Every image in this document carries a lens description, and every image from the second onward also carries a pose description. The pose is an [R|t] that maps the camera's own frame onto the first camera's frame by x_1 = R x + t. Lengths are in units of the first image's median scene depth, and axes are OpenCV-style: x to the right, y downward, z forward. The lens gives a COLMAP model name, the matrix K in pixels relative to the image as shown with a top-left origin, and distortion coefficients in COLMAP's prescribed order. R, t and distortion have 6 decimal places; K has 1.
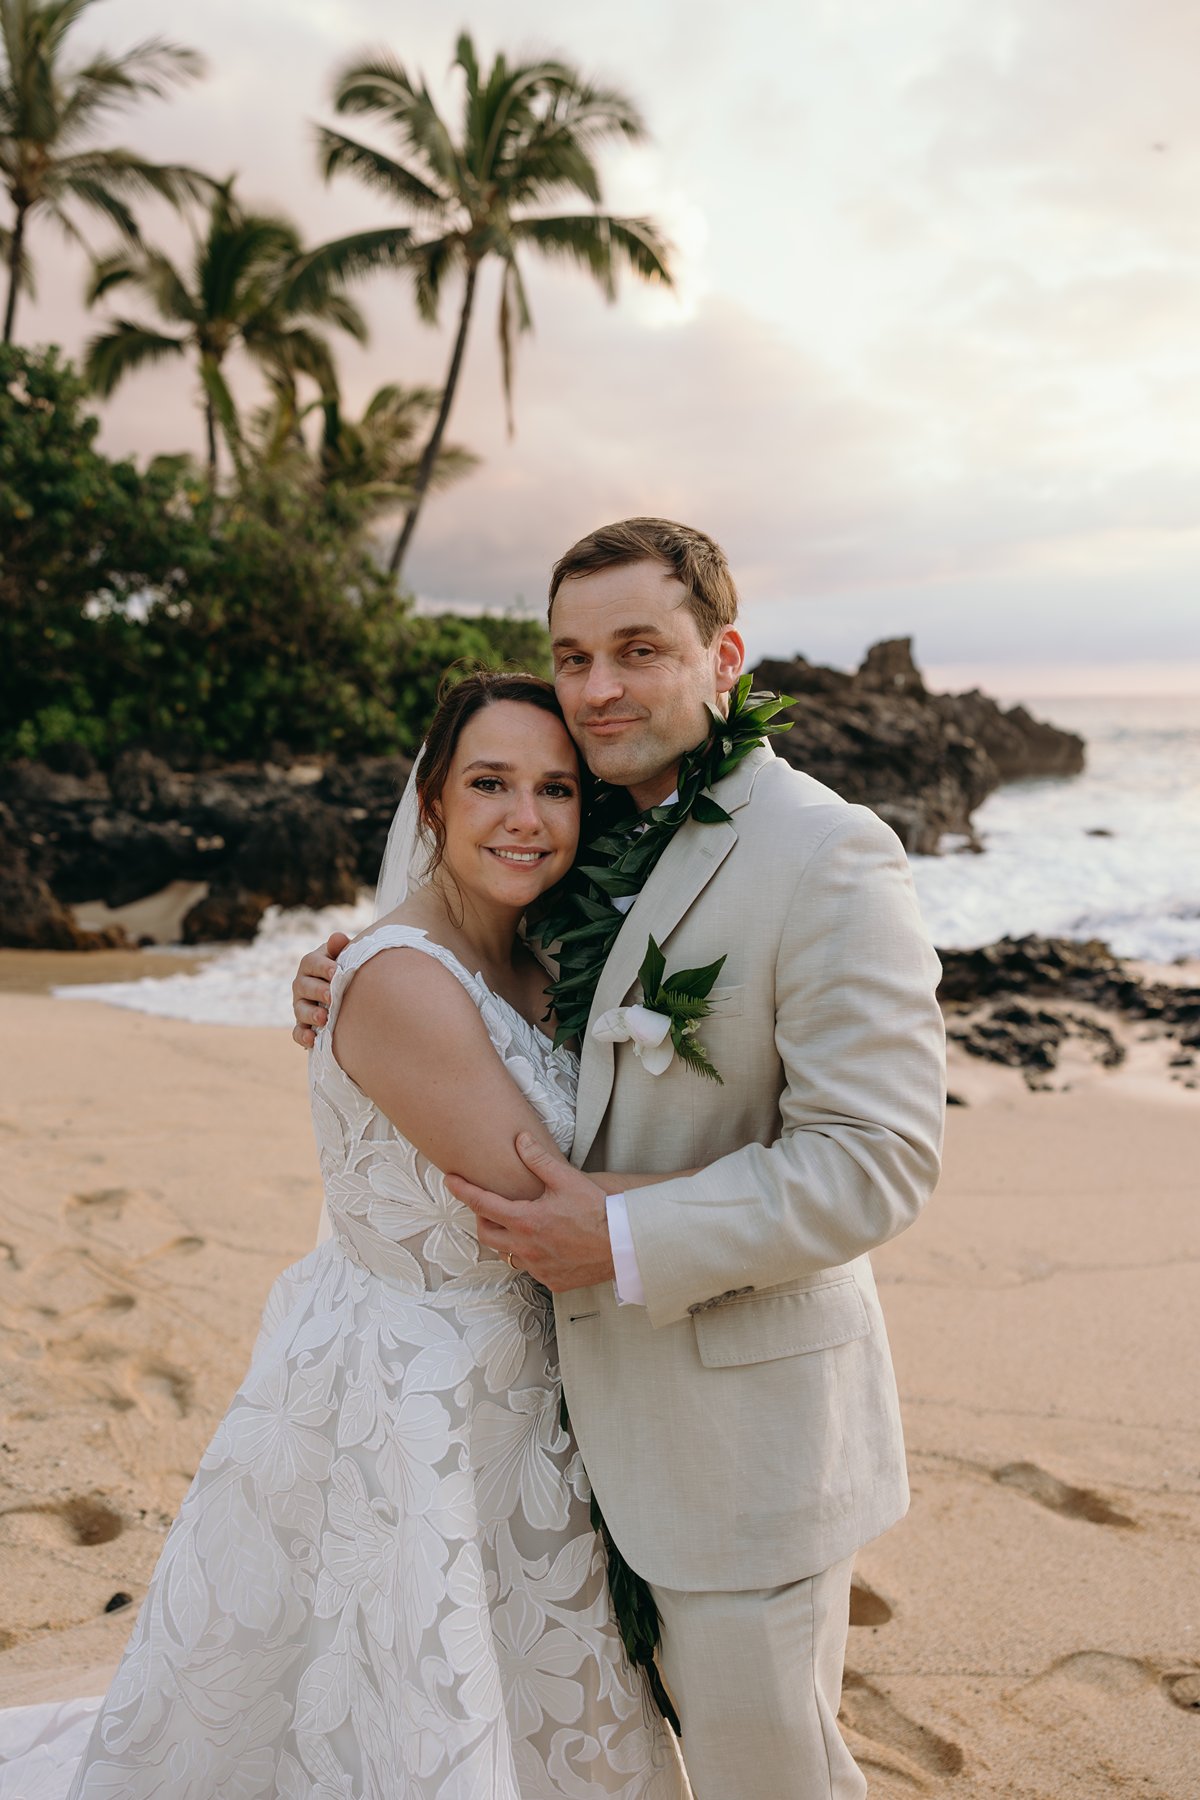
lens RADIAL K [[1348.2, 0, 600.0], [0, 1348.2, 900.0], [0, 0, 1]] dist [0.002498, 0.000937]
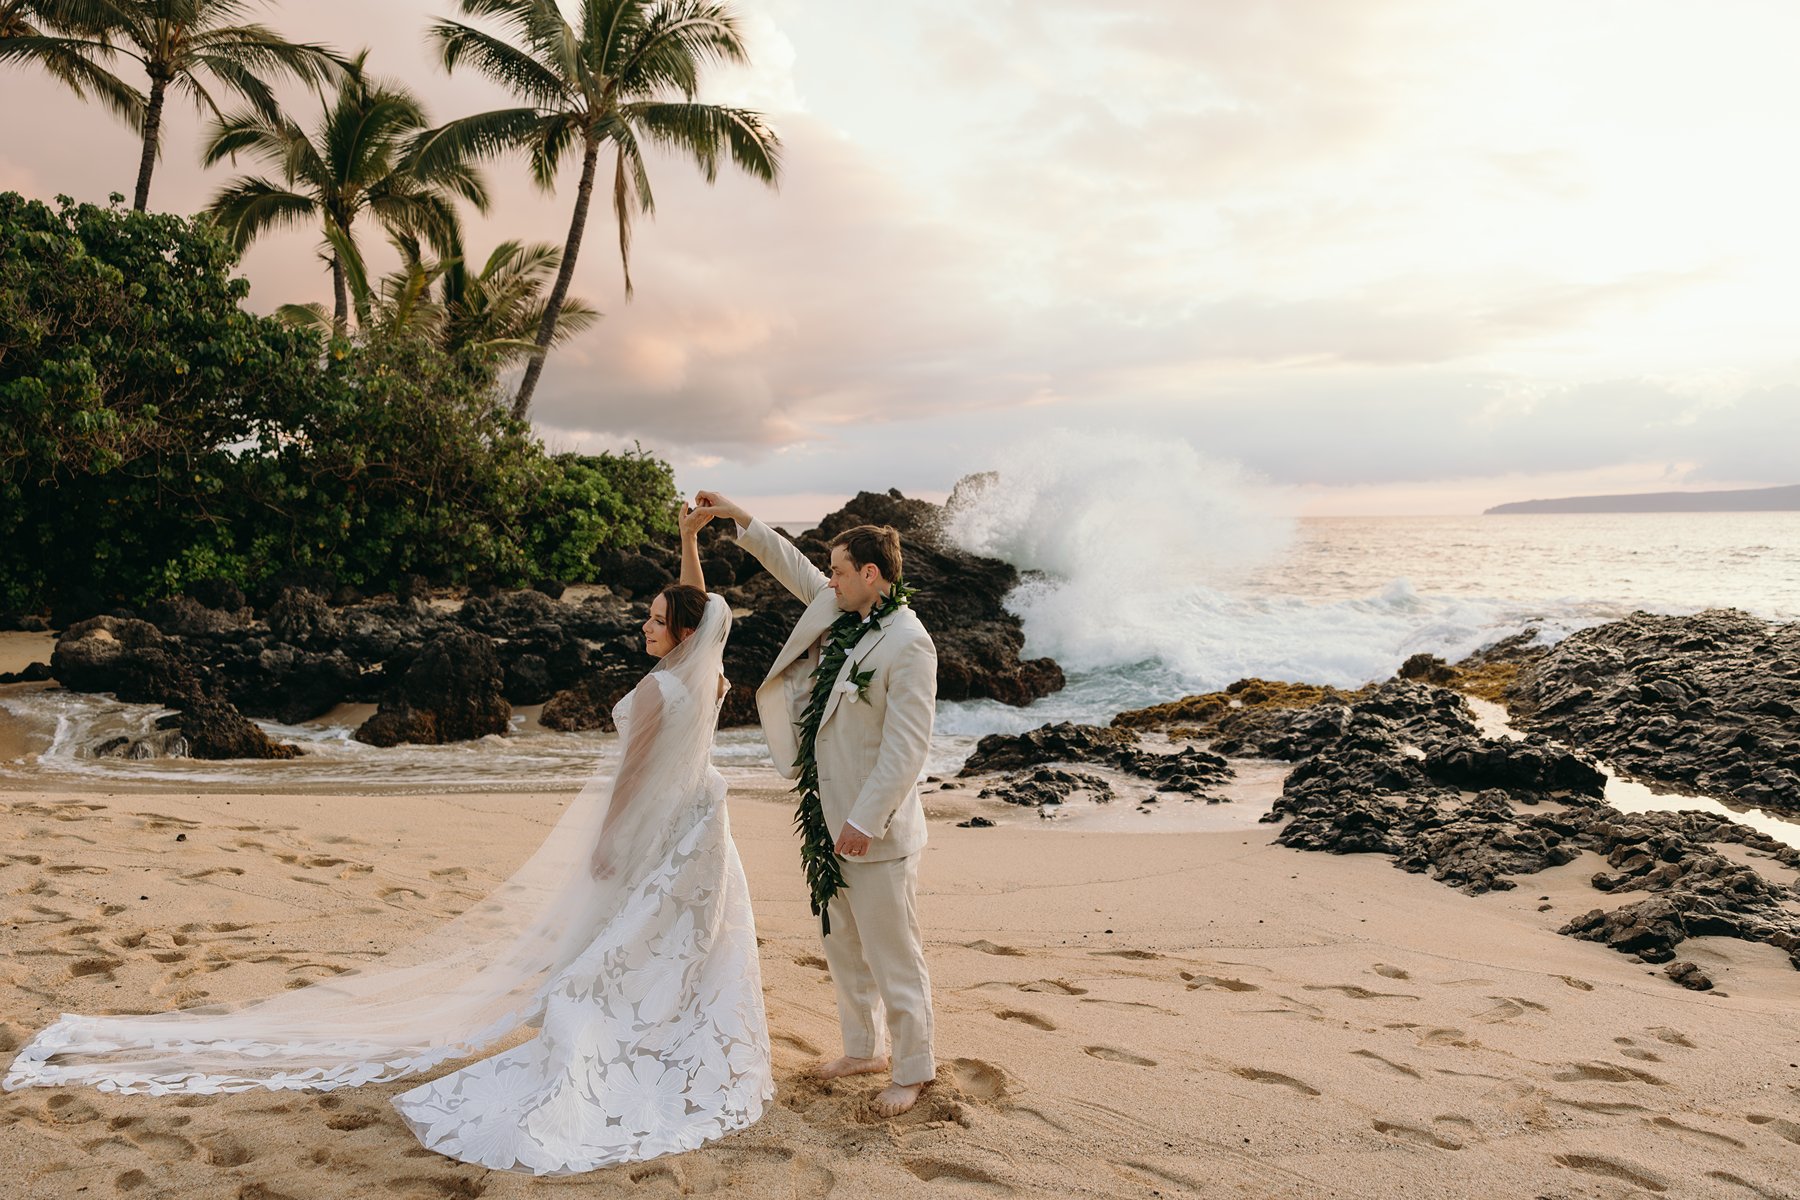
lens RADIAL K [[1394.9, 0, 900.0], [0, 1394.9, 600.0], [0, 0, 1]] dist [0.006287, 0.007133]
pose [[0.989640, -0.010446, 0.143187, -0.012617], [0.023651, 0.995585, -0.090837, 0.010788], [-0.141606, 0.093283, 0.985518, -0.134148]]
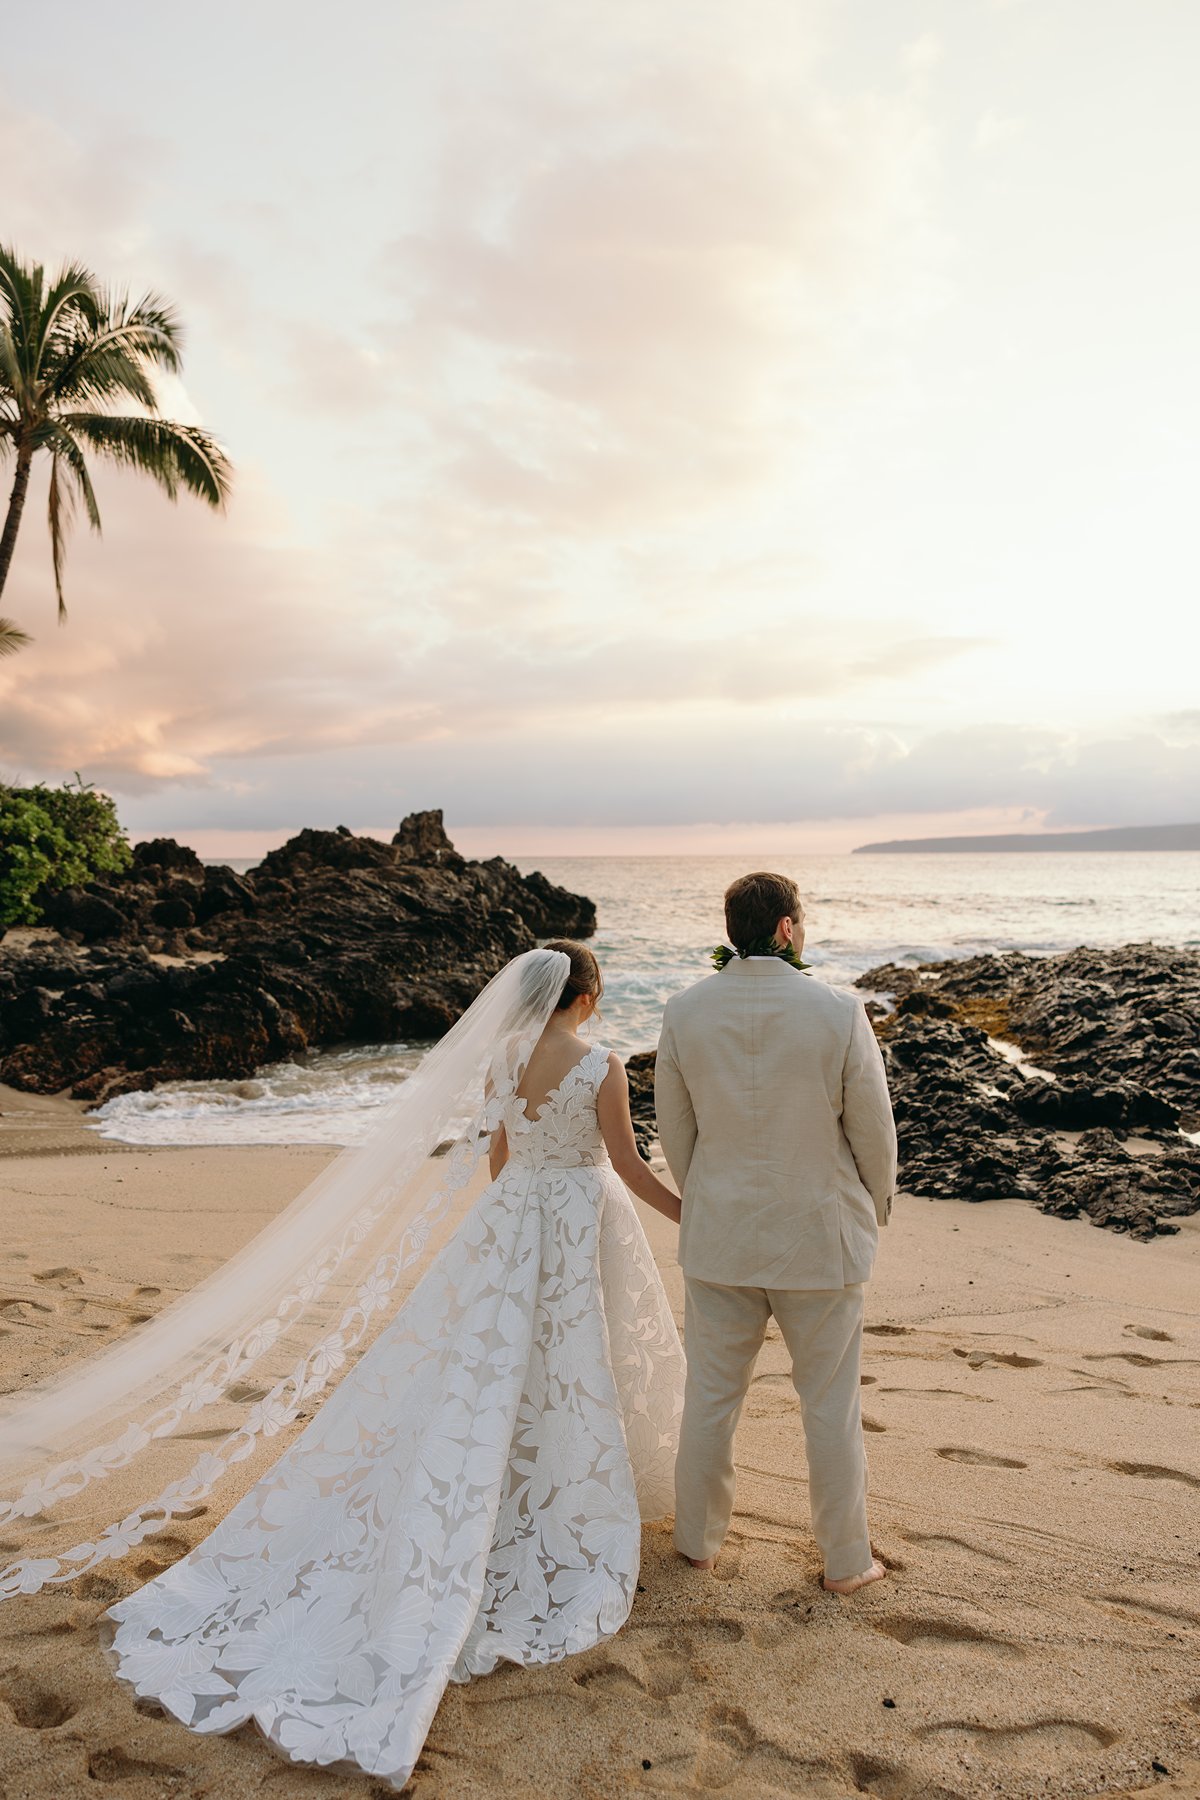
lens RADIAL K [[1391.1, 0, 570.9], [0, 1391.1, 904.8], [0, 0, 1]] dist [0.006966, -0.001784]
pose [[0.943101, -0.010127, 0.332352, -0.060388], [0.048443, 0.993056, -0.107206, 0.004471], [-0.328959, 0.117206, 0.937043, -0.096420]]
